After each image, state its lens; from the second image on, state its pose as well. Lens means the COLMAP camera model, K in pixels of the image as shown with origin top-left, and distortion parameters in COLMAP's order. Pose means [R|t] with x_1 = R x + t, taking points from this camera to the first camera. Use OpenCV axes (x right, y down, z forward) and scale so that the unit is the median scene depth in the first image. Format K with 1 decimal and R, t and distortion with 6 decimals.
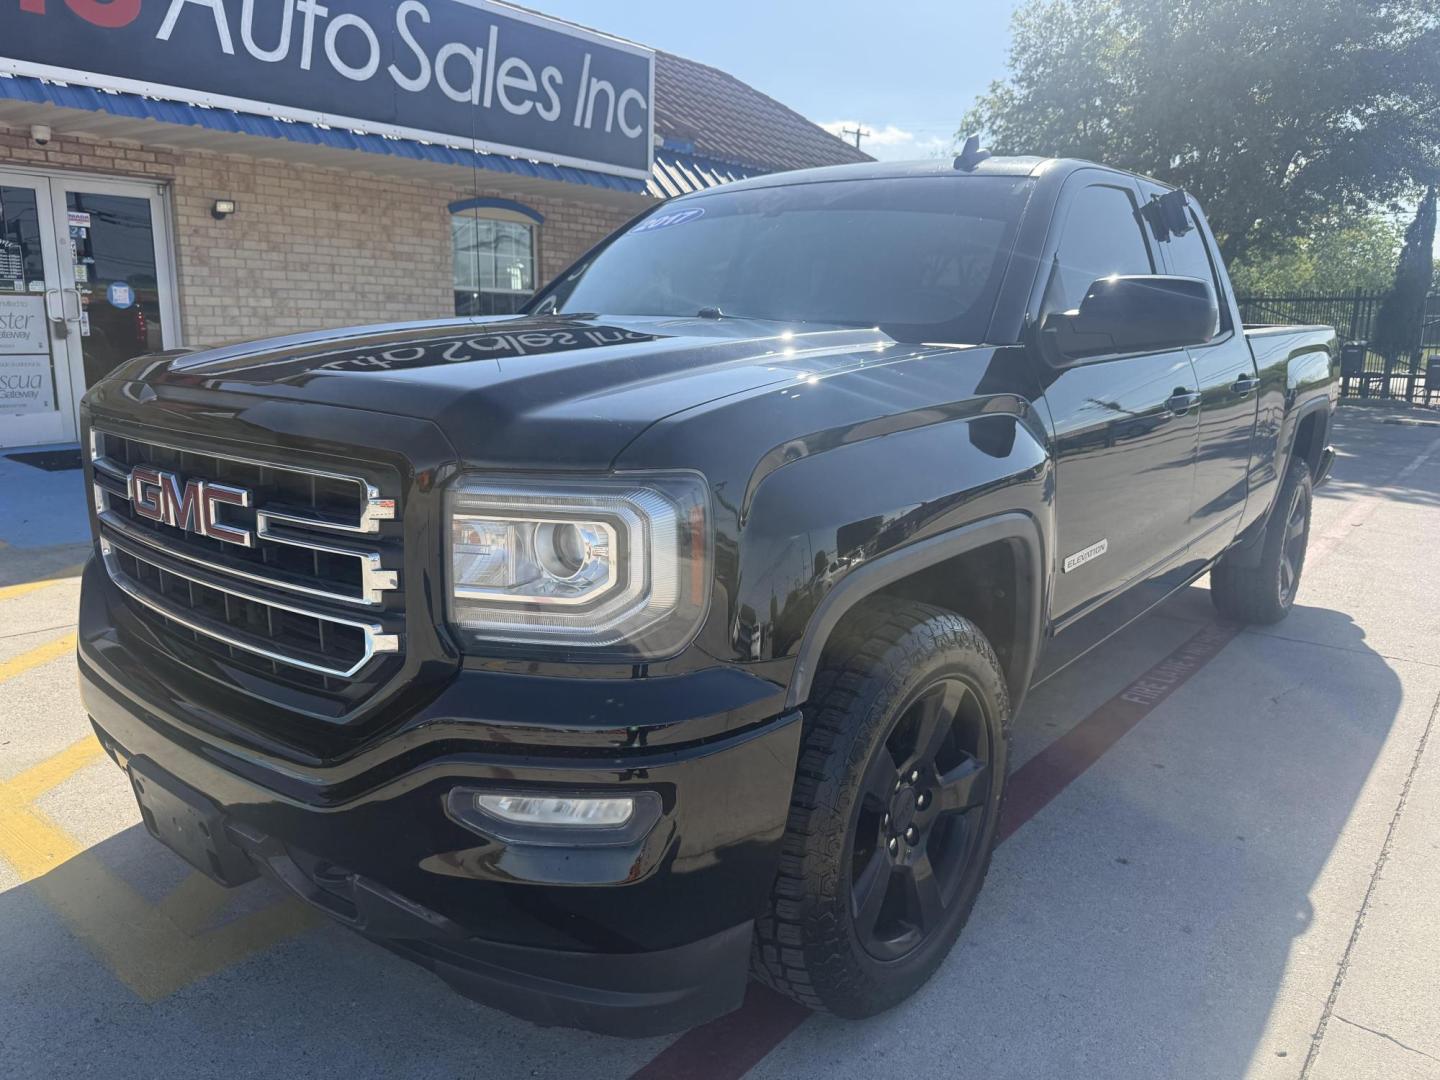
lens RADIAL K [[1054.5, 0, 734.1], [0, 1054.5, 544.5], [0, 0, 1]] dist [0.033737, -0.058574]
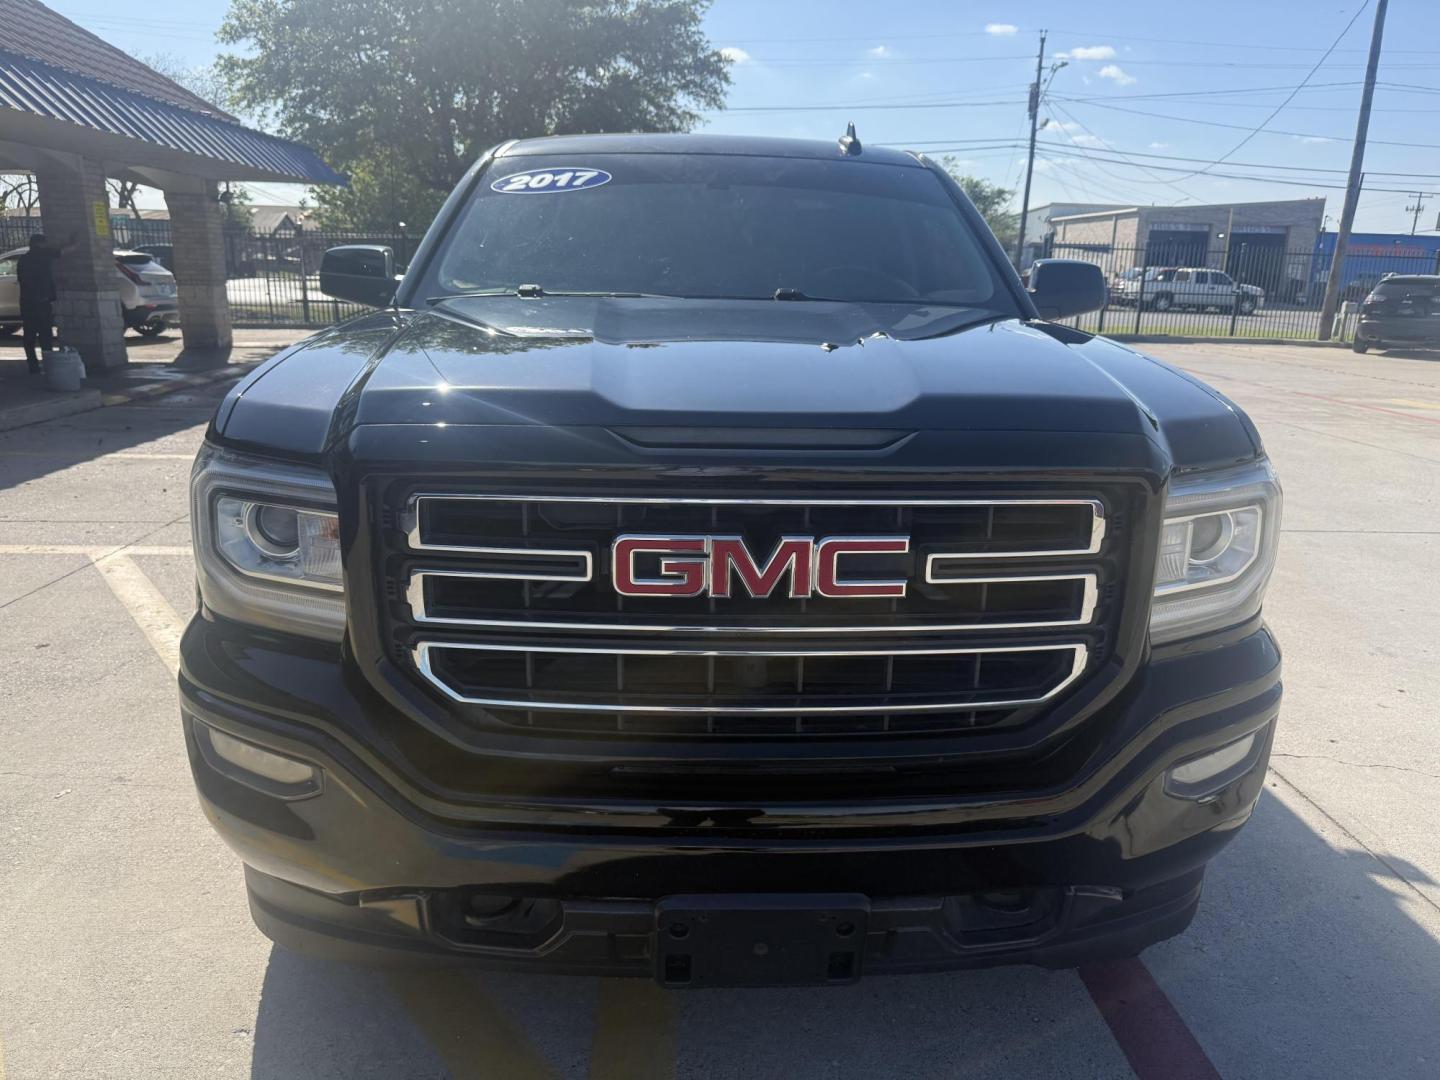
lens RADIAL K [[1046.2, 0, 725.3], [0, 1046.2, 542.2], [0, 0, 1]] dist [0.021751, -0.024447]
pose [[0.757086, -0.170385, 0.630706, -0.190484], [0.129485, 0.985375, 0.110767, -0.027185], [-0.640355, -0.002193, 0.768076, 0.070837]]
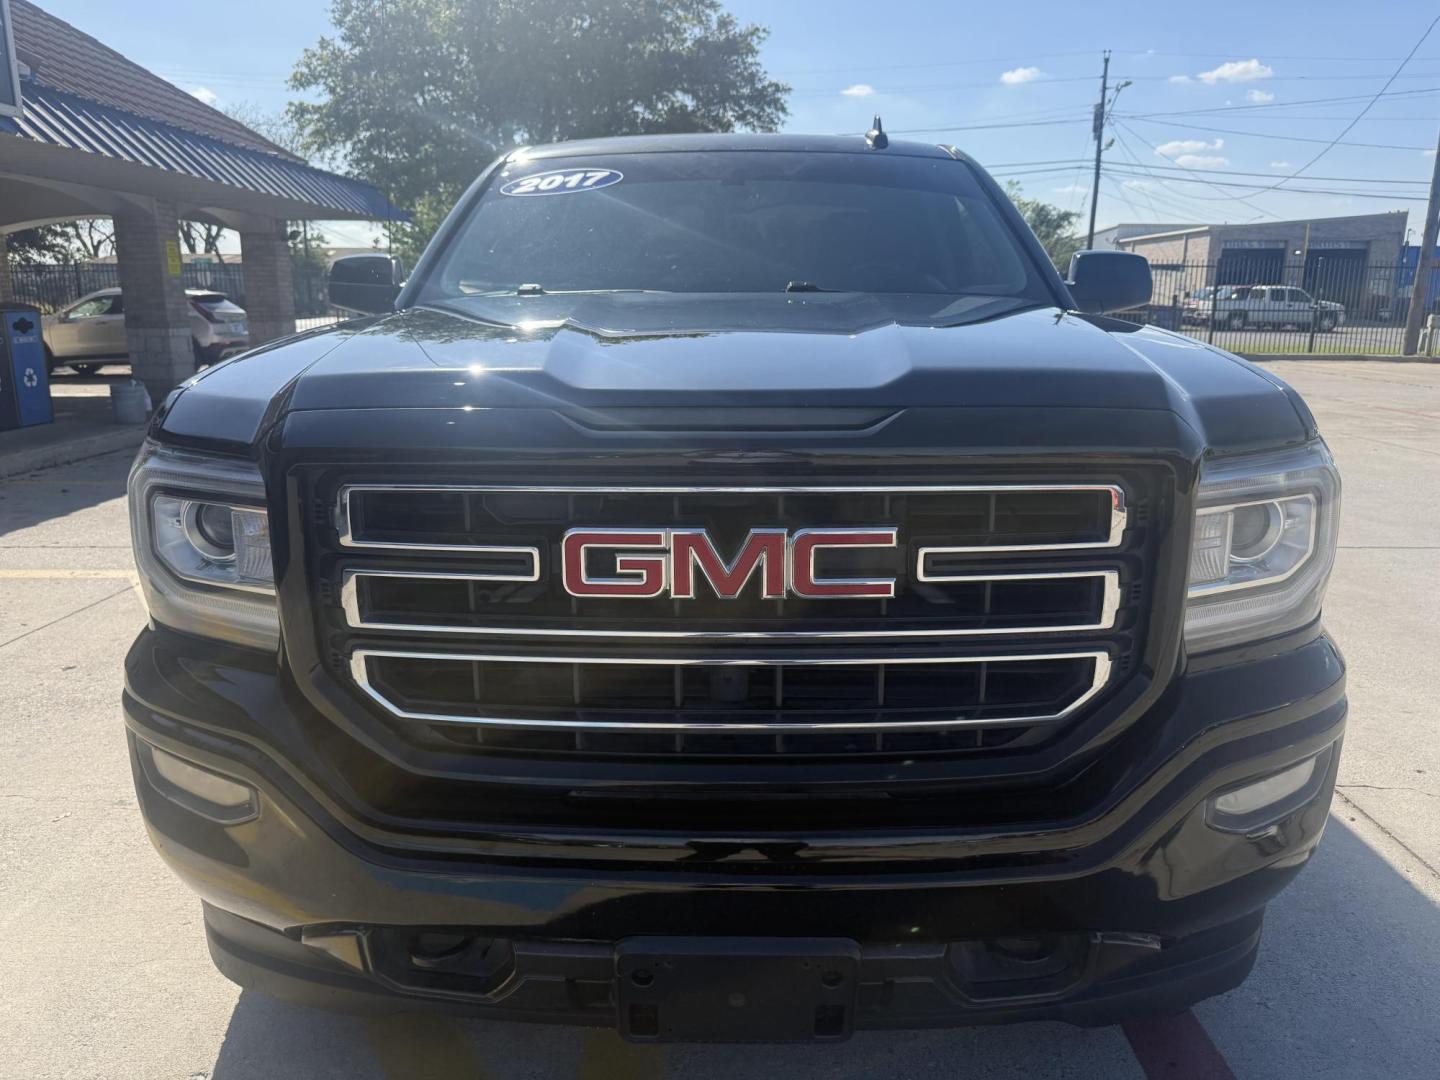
lens RADIAL K [[1046.2, 0, 724.4], [0, 1046.2, 540.4], [0, 0, 1]] dist [0.021751, -0.024447]
pose [[0.794860, -0.158041, 0.585850, -0.170947], [0.142683, 0.987095, 0.072696, -0.019289], [-0.589779, 0.025808, 0.807152, 0.075536]]
